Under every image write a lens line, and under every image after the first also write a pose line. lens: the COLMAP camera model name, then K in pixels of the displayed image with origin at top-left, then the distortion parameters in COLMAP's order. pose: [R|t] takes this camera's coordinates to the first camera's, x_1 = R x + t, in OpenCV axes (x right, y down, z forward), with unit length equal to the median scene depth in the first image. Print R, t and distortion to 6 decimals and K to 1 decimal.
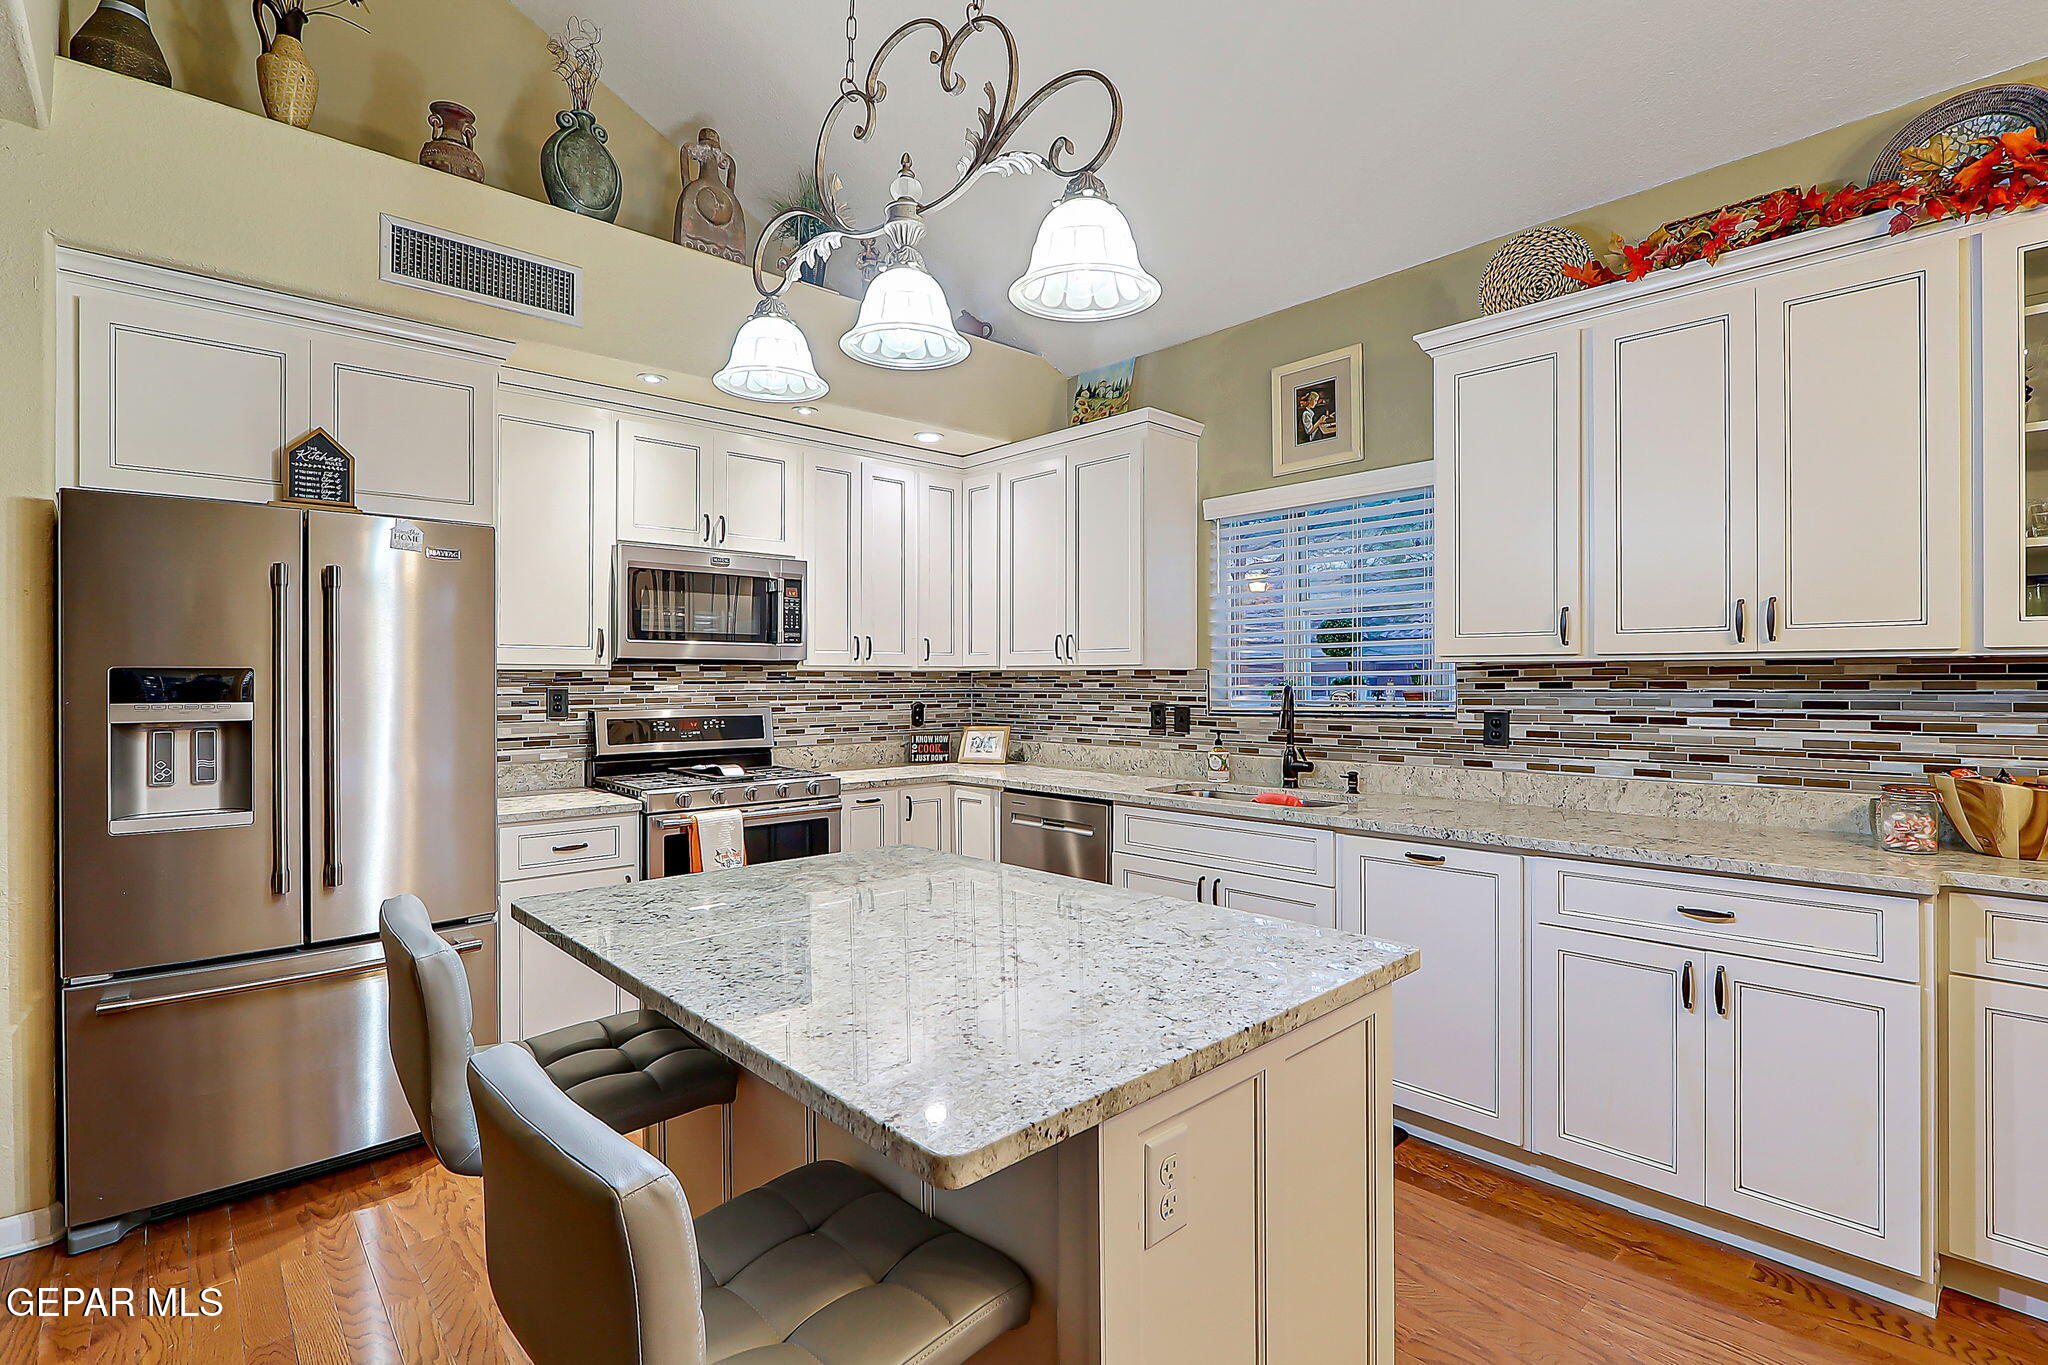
lens RADIAL K [[943.4, 0, 1020.8], [0, 943.4, 687.8], [0, 0, 1]] dist [-0.019573, 0.000835]
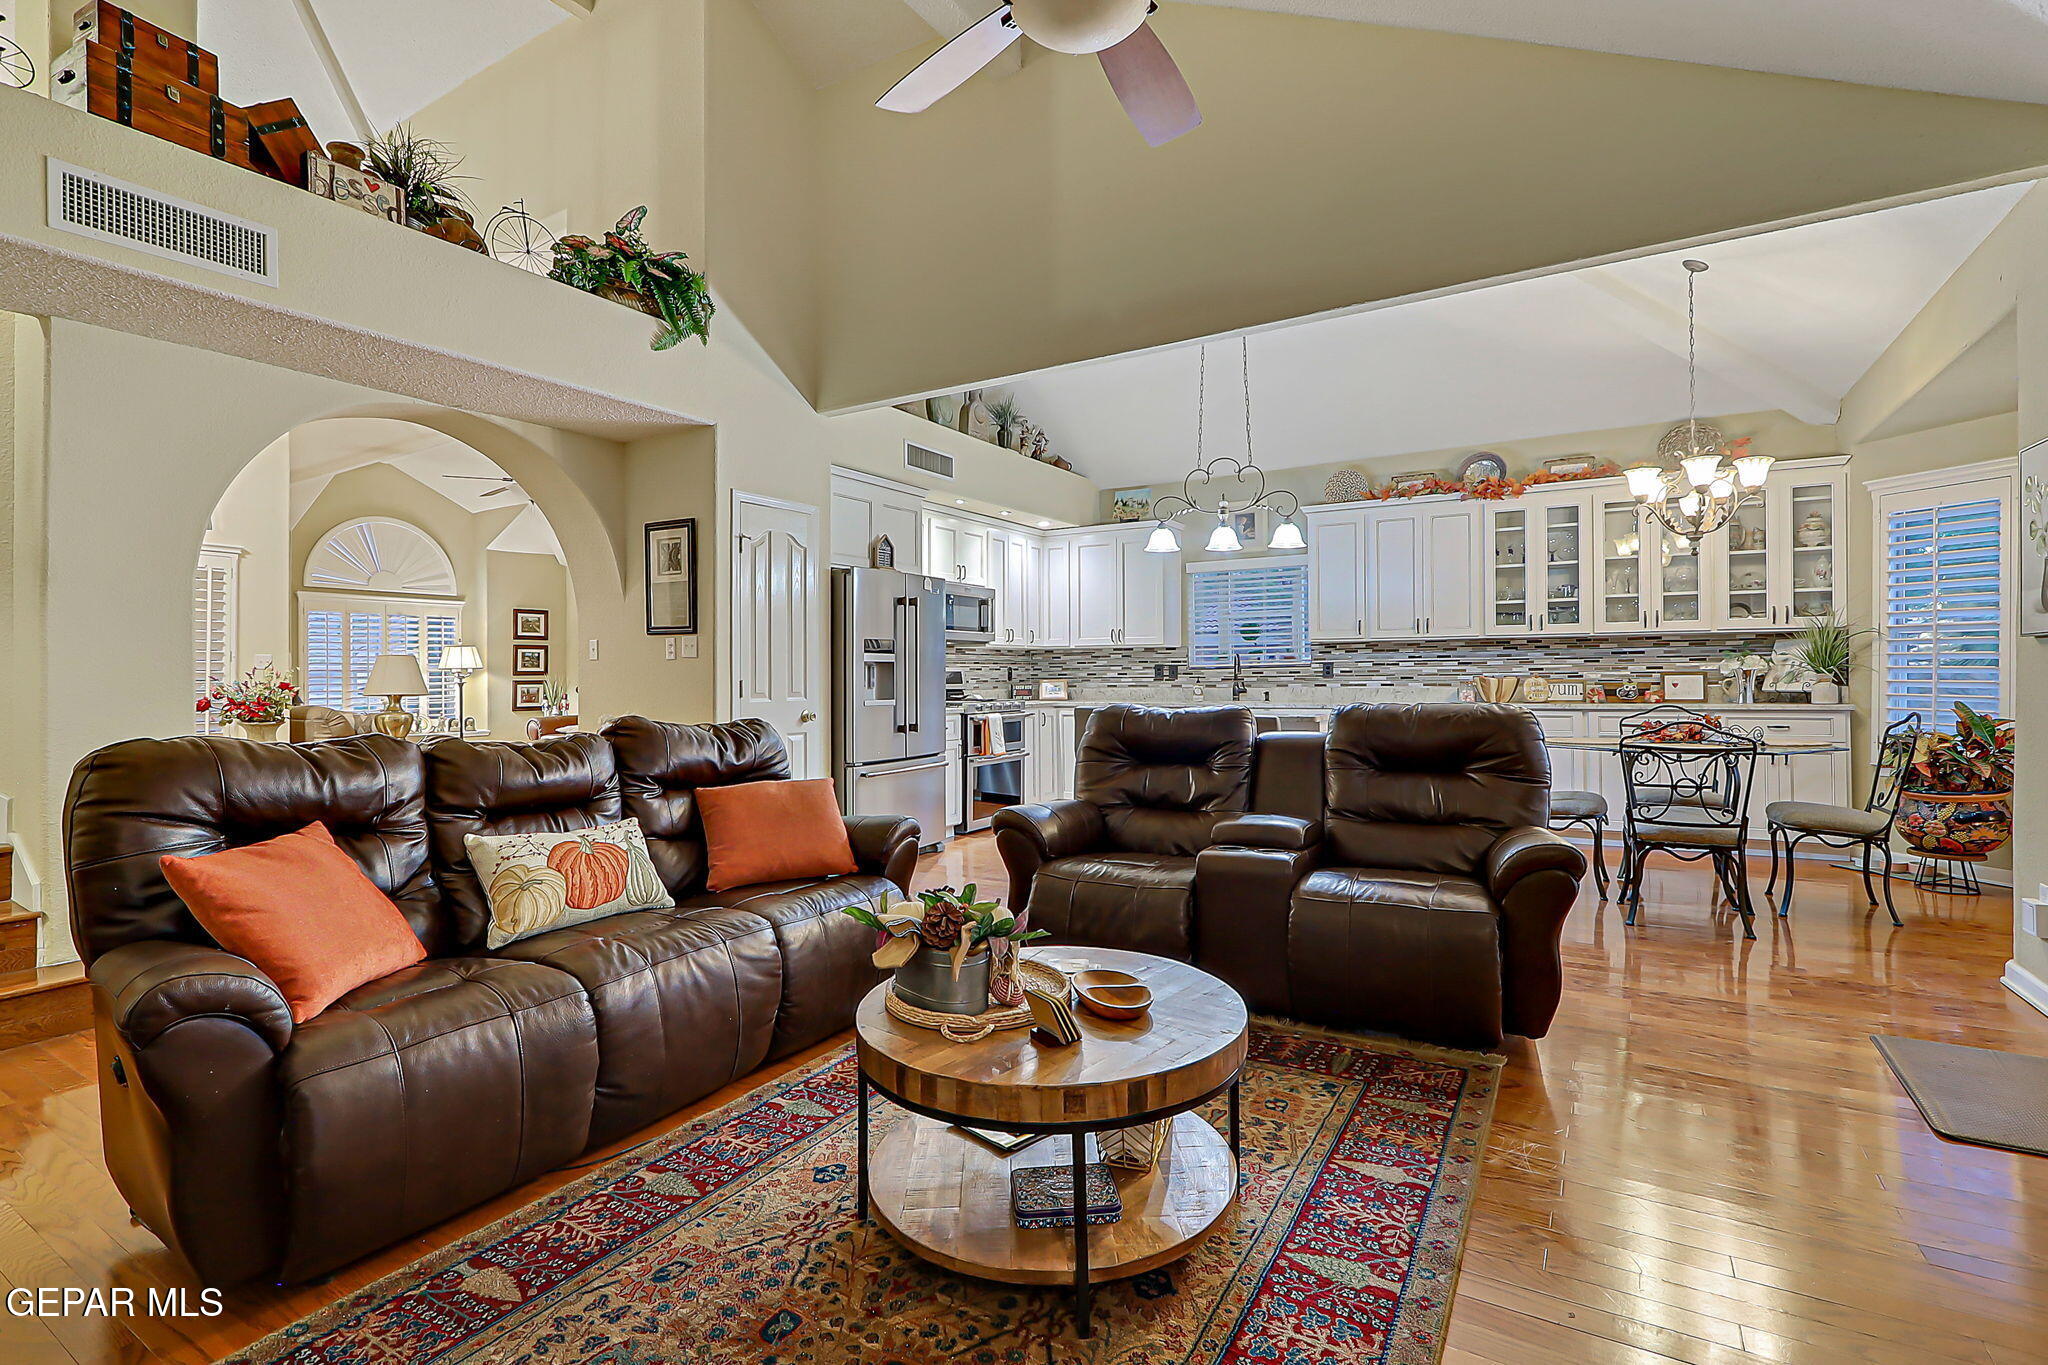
lens RADIAL K [[943.4, 0, 1024.6], [0, 943.4, 683.0], [0, 0, 1]] dist [-0.019573, 0.000835]
pose [[0.960121, -0.008164, 0.279464, -0.913621], [0.007866, 0.999967, 0.002187, 0.066274], [-0.279473, 0.000099, 0.960154, -1.094606]]
